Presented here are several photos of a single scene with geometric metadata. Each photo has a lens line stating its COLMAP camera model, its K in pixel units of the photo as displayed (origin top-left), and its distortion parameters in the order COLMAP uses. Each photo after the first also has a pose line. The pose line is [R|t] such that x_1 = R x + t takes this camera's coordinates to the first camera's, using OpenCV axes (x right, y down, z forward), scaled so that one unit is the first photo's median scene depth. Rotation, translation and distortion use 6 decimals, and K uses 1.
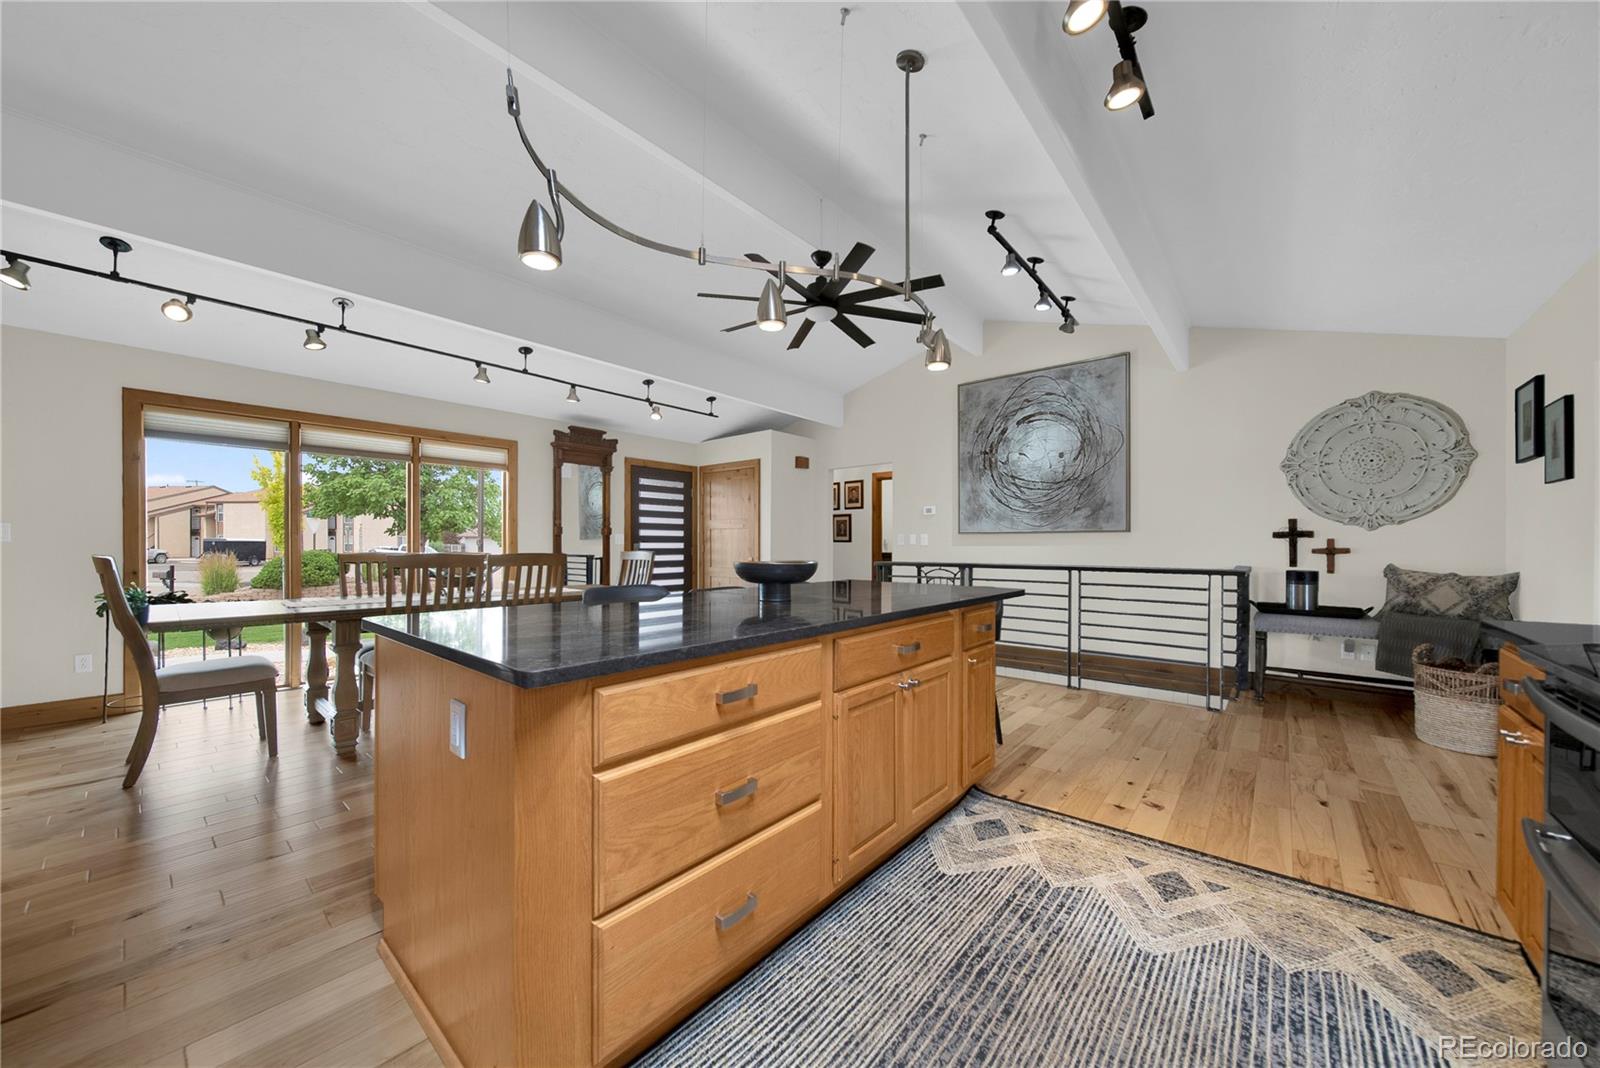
lens RADIAL K [[573.6, 0, 785.0], [0, 573.6, 543.1], [0, 0, 1]] dist [0.000992, -0.001158]
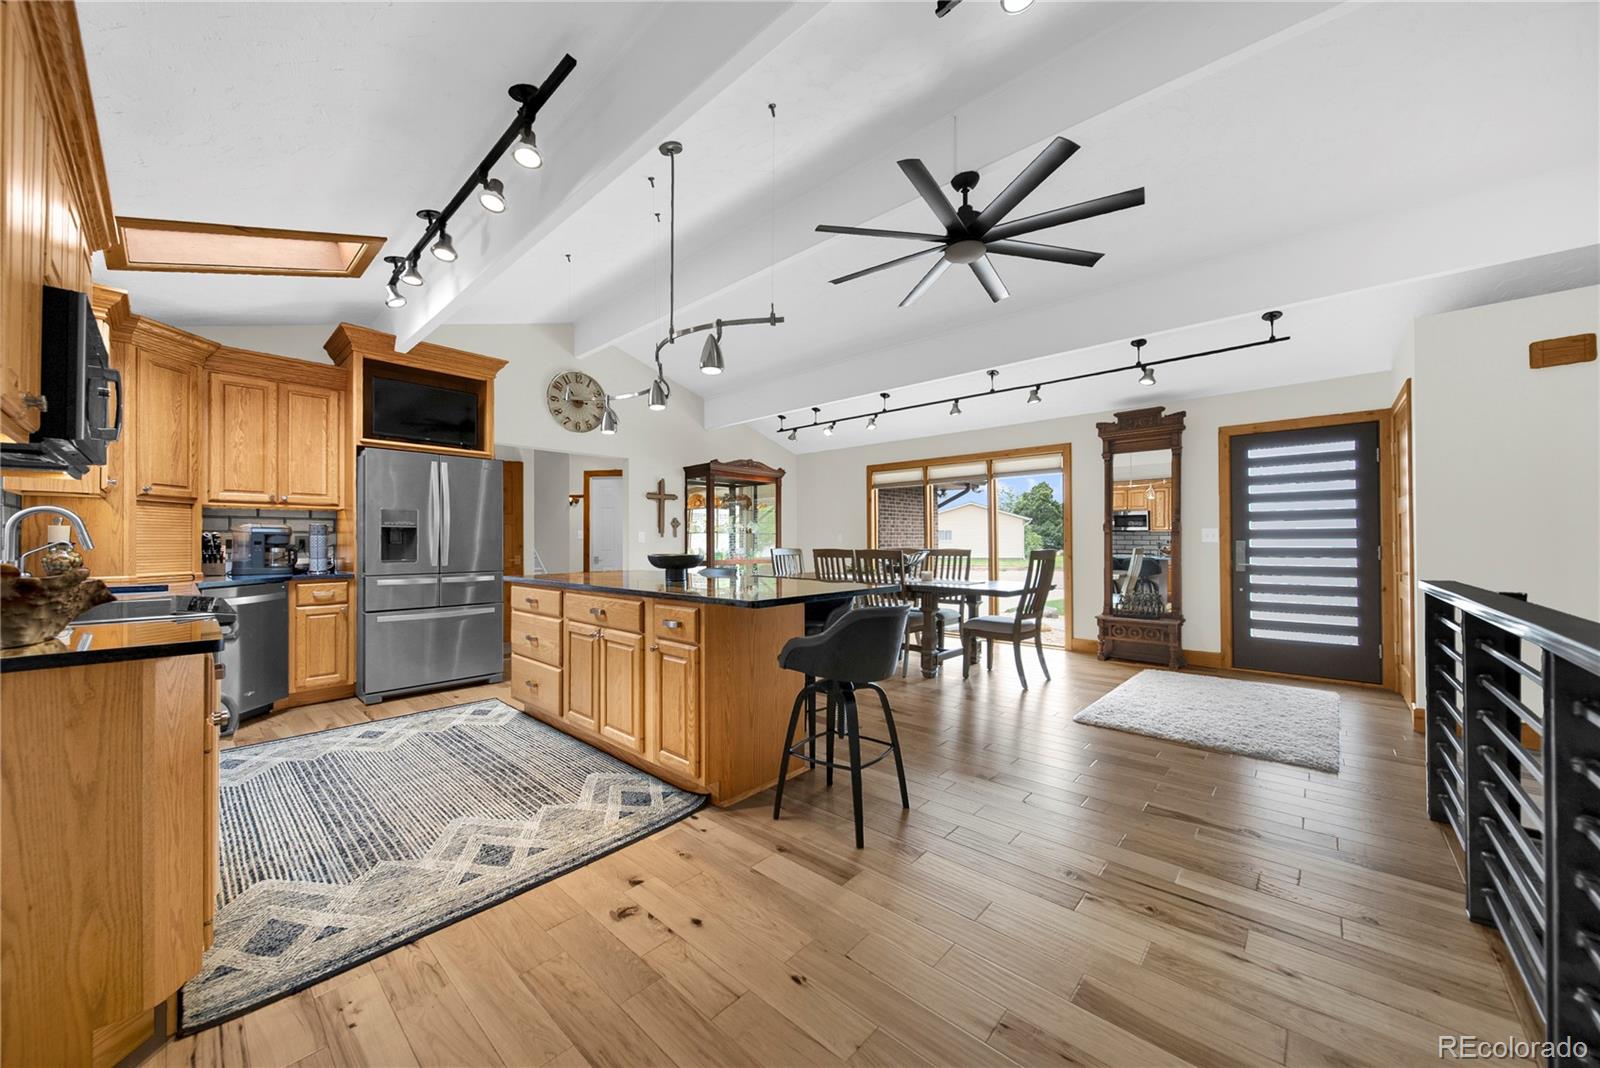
lens RADIAL K [[573.6, 0, 795.6], [0, 573.6, 540.6], [0, 0, 1]] dist [0.000992, -0.001158]
pose [[-0.031949, -0.006153, -0.999471, 0.808190], [0.005912, 0.999962, -0.006345, 0.002943], [0.999472, -0.006112, -0.031912, 0.743503]]
